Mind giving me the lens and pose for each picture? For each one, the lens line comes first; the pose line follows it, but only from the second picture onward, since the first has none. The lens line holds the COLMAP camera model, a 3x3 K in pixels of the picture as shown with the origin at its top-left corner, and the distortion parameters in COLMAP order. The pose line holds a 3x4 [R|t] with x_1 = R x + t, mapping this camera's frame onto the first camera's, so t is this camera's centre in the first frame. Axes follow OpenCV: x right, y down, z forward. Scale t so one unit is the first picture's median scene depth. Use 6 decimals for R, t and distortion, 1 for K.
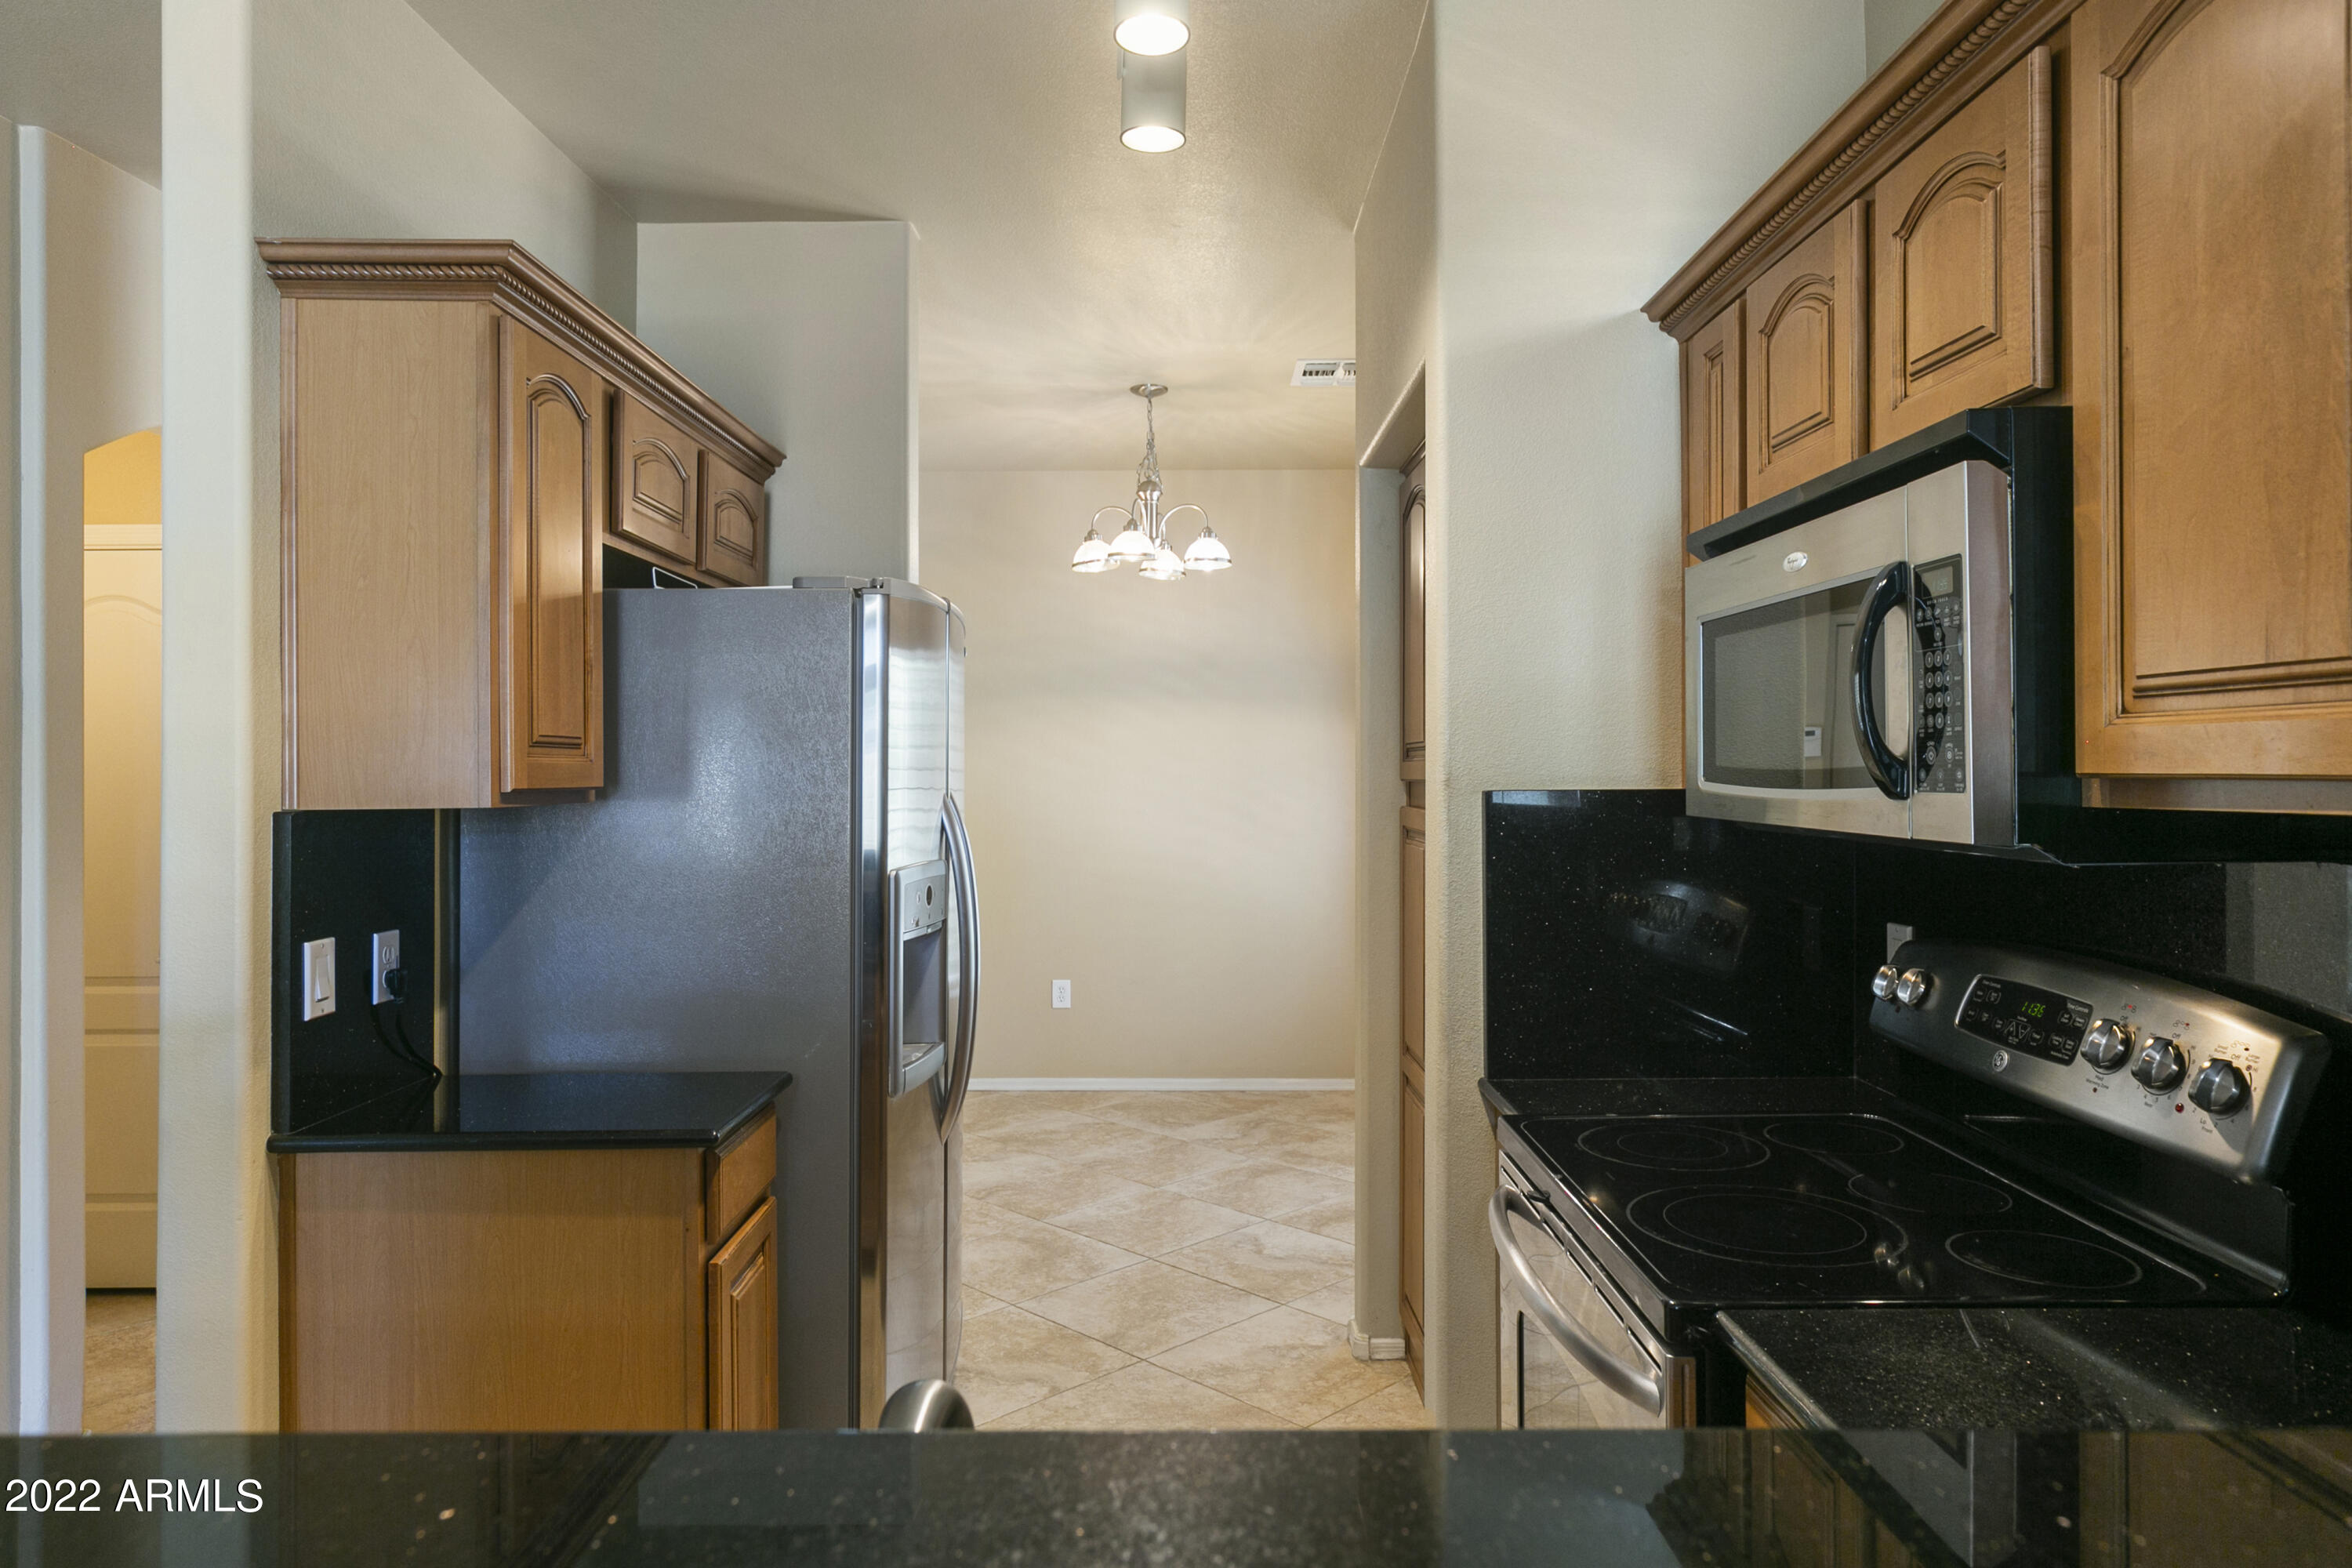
lens RADIAL K [[1442.0, 0, 1175.6], [0, 1442.0, 764.7], [0, 0, 1]] dist [0.000168, 0.000046]
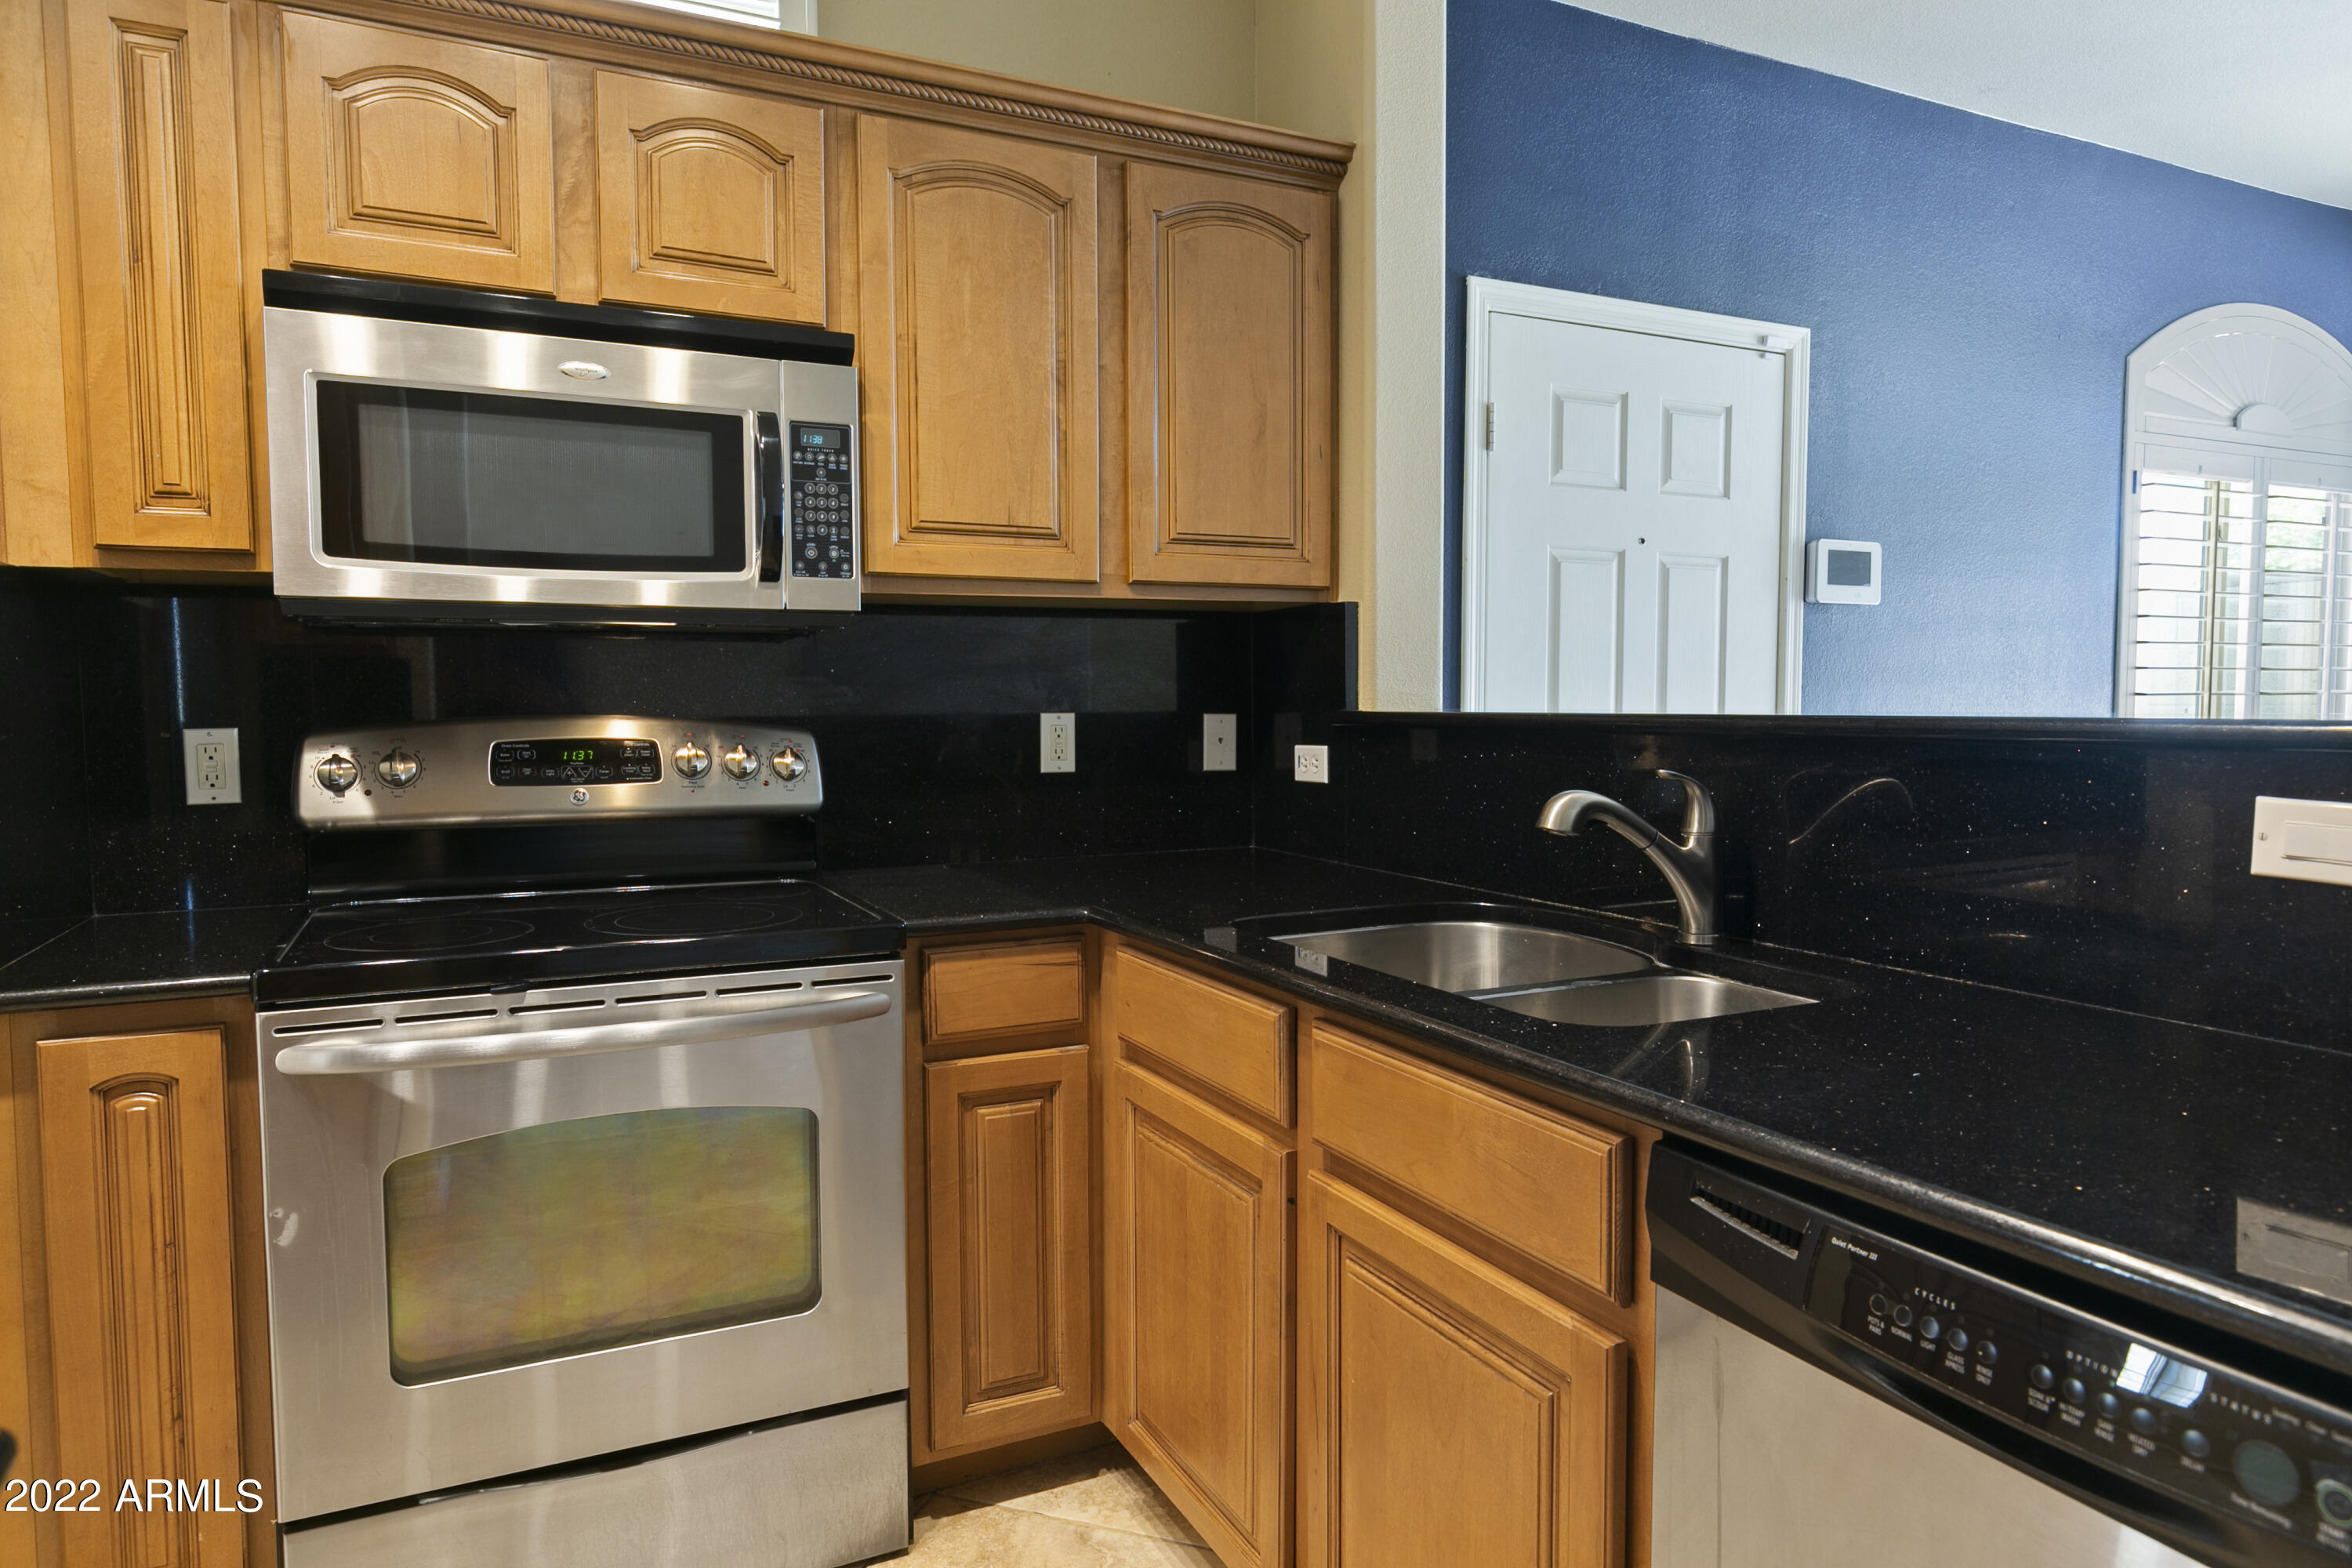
lens RADIAL K [[1442.0, 0, 1154.4], [0, 1442.0, 798.8], [0, 0, 1]] dist [0.000168, 0.000046]
pose [[-0.442890, -0.055622, 0.894849, -0.741350], [0.000211, 0.998067, 0.062143, 0.117041], [-0.896576, 0.027711, -0.442023, 1.012769]]
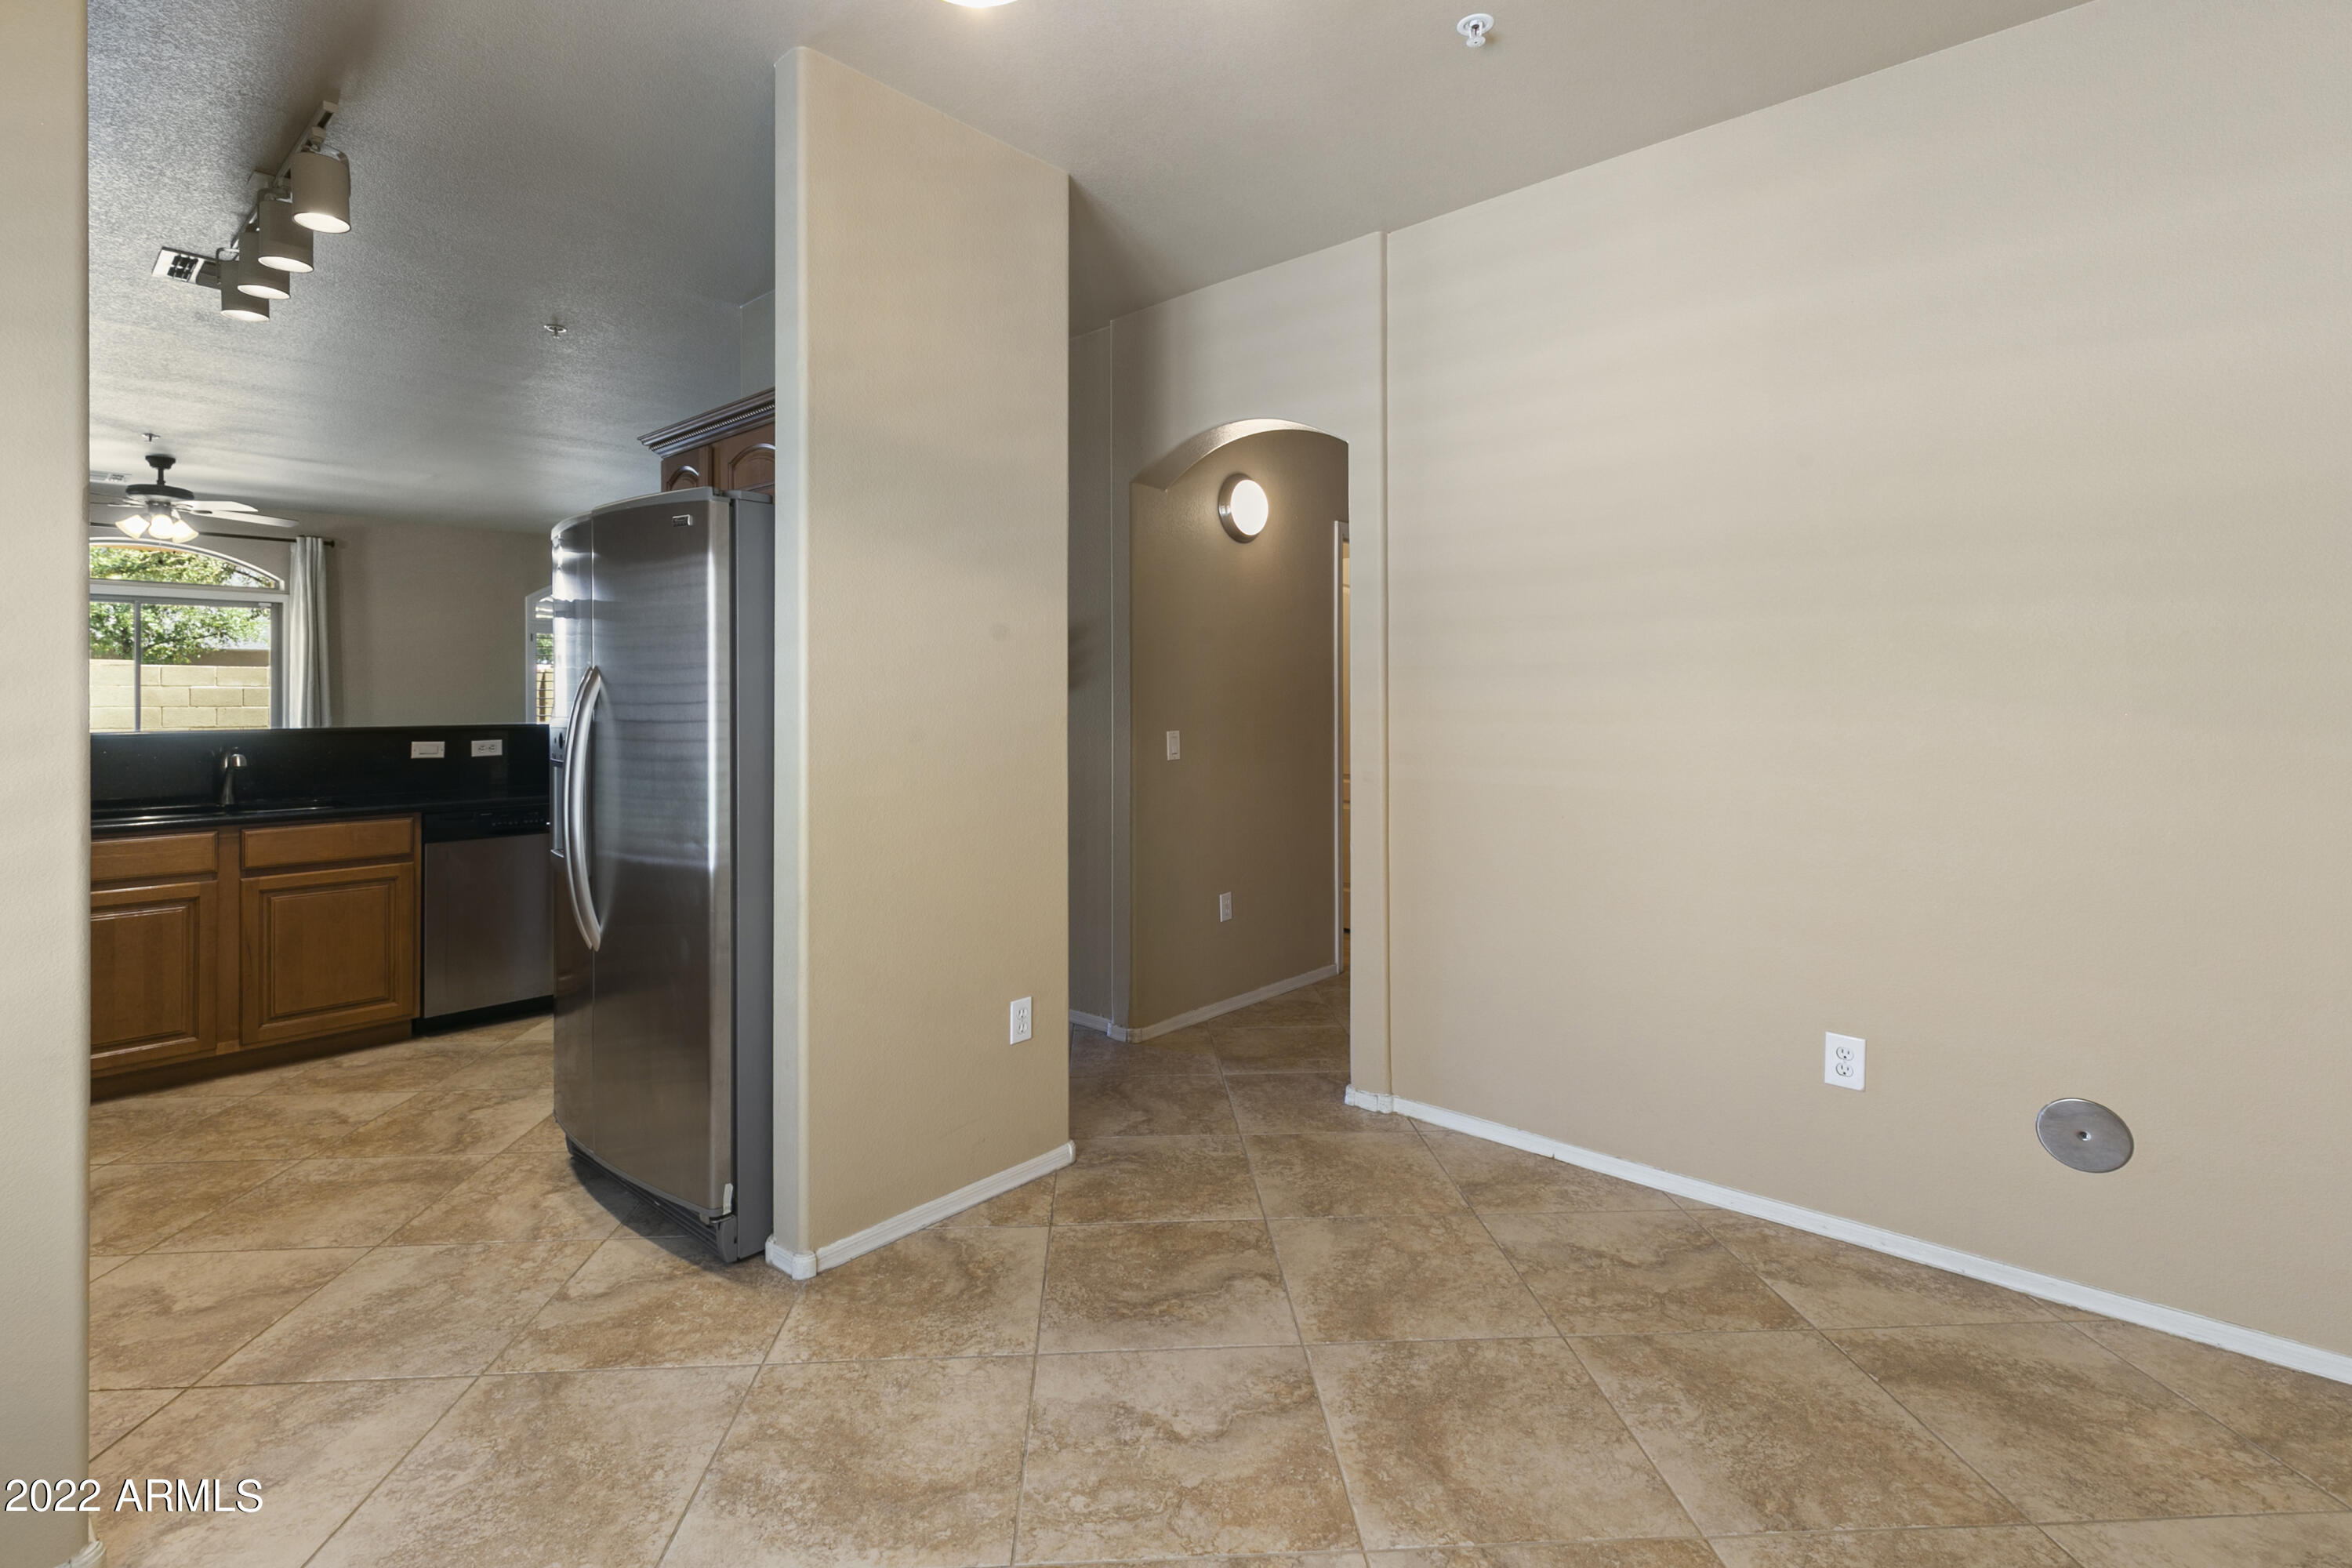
lens RADIAL K [[1087.4, 0, 1223.9], [0, 1087.4, 703.0], [0, 0, 1]] dist [0.007135, 0.000227]
pose [[-0.638977, 0.009056, -0.769173, 0.325164], [0.011006, 0.999936, 0.002631, 0.086417], [0.769147, -0.006785, -0.639035, 3.147173]]
